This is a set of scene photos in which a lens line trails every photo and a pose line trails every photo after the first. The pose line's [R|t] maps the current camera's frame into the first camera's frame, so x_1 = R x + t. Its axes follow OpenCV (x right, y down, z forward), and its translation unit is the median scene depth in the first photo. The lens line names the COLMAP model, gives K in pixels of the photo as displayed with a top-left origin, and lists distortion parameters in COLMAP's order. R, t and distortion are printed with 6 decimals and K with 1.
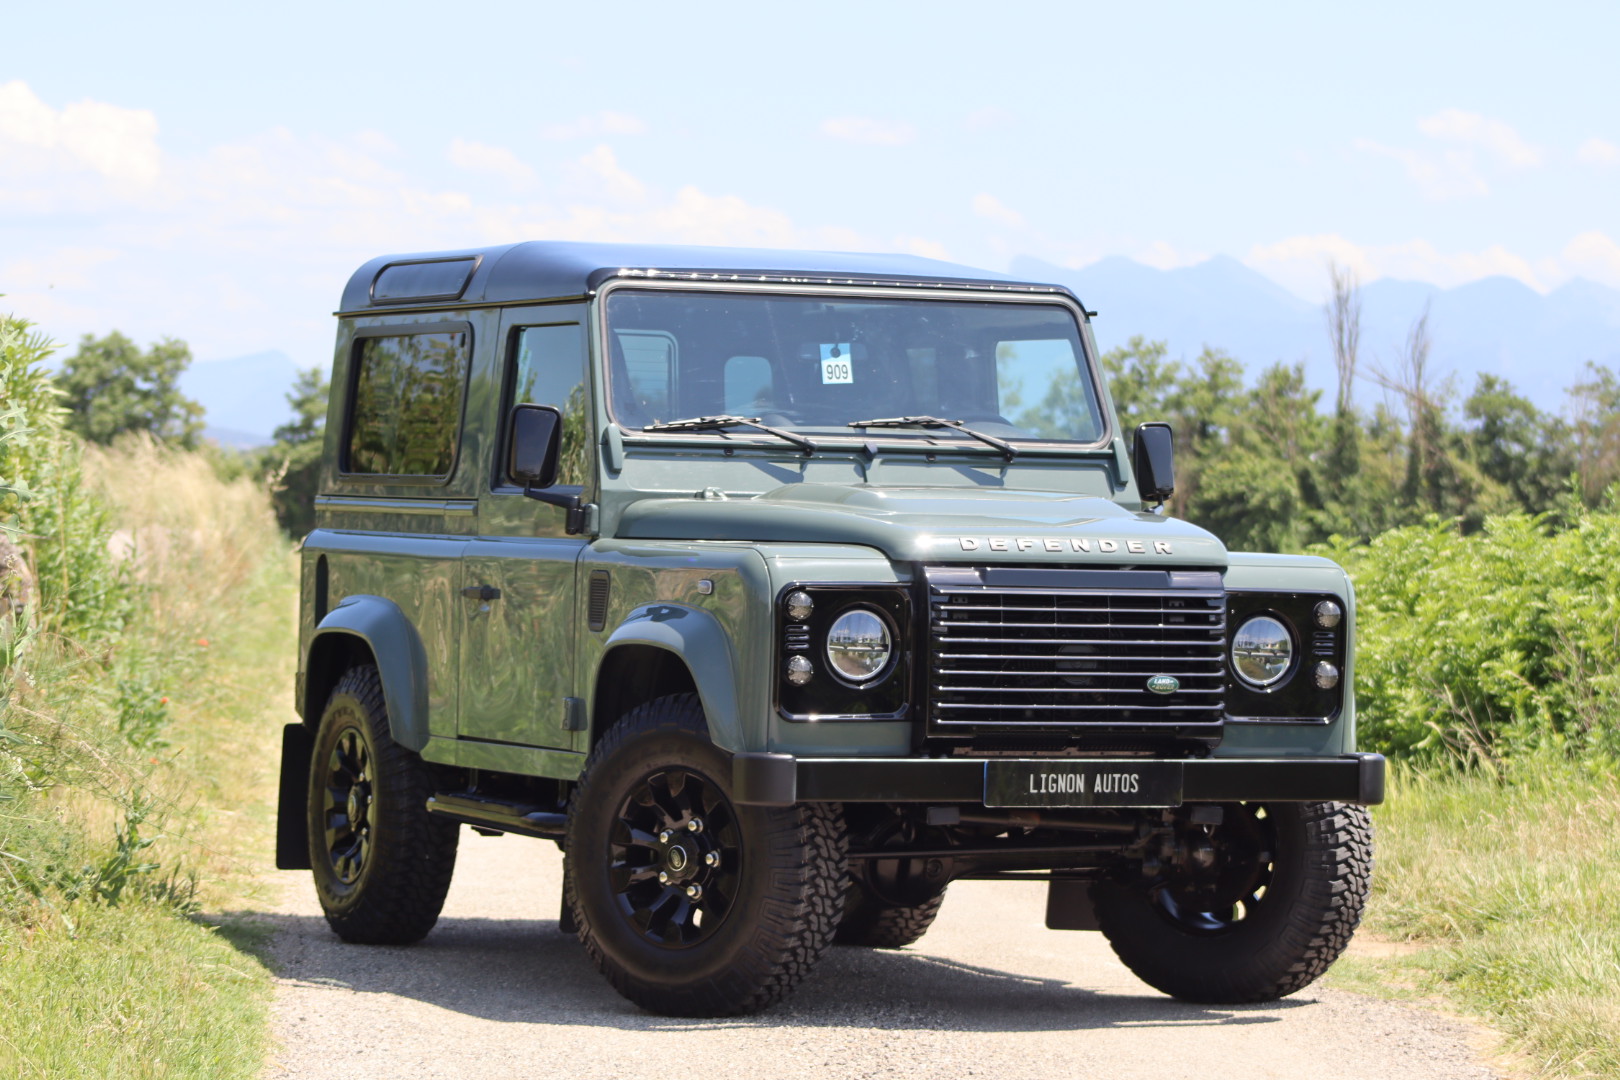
lens RADIAL K [[5758.3, 0, 810.0], [0, 5758.3, 540.0], [0, 0, 1]] dist [-0.039903, 1.482477]
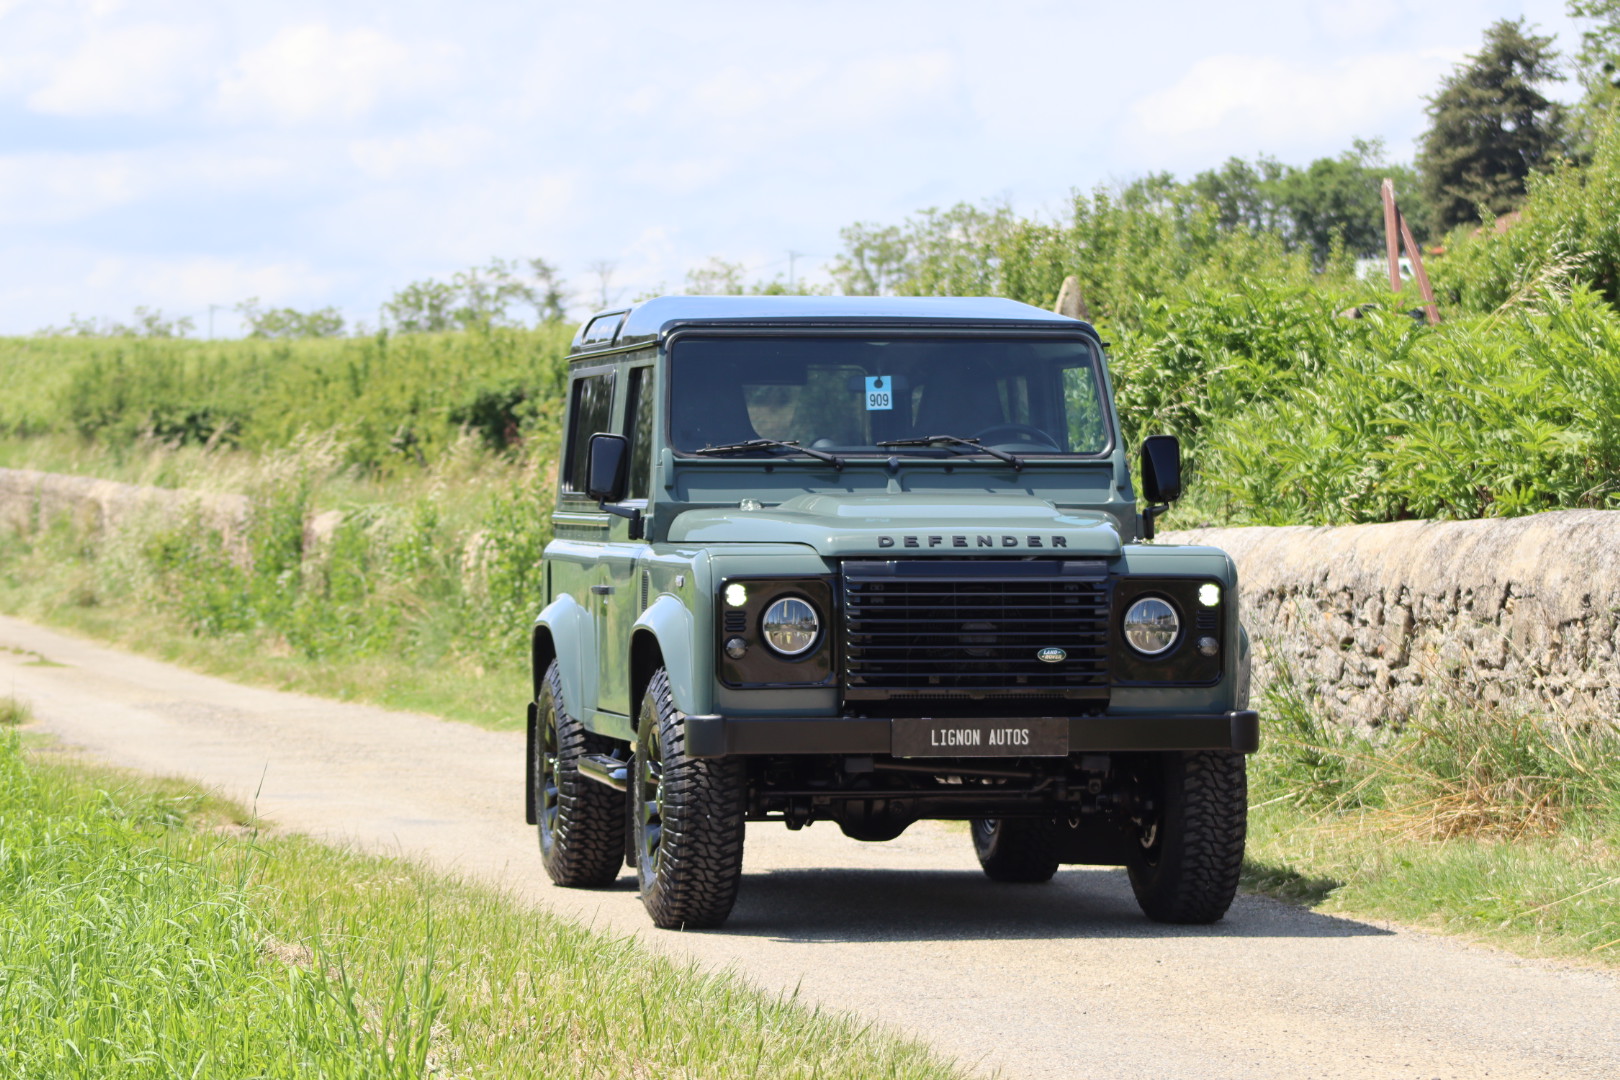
lens RADIAL K [[5758.3, 0, 810.0], [0, 5758.3, 540.0], [0, 0, 1]] dist [-0.039903, 1.482477]
pose [[0.971696, -0.020324, -0.235358, 0.286142], [0.019973, 0.999793, -0.003876, 0.004533], [0.235389, -0.000934, 0.971901, -0.178333]]
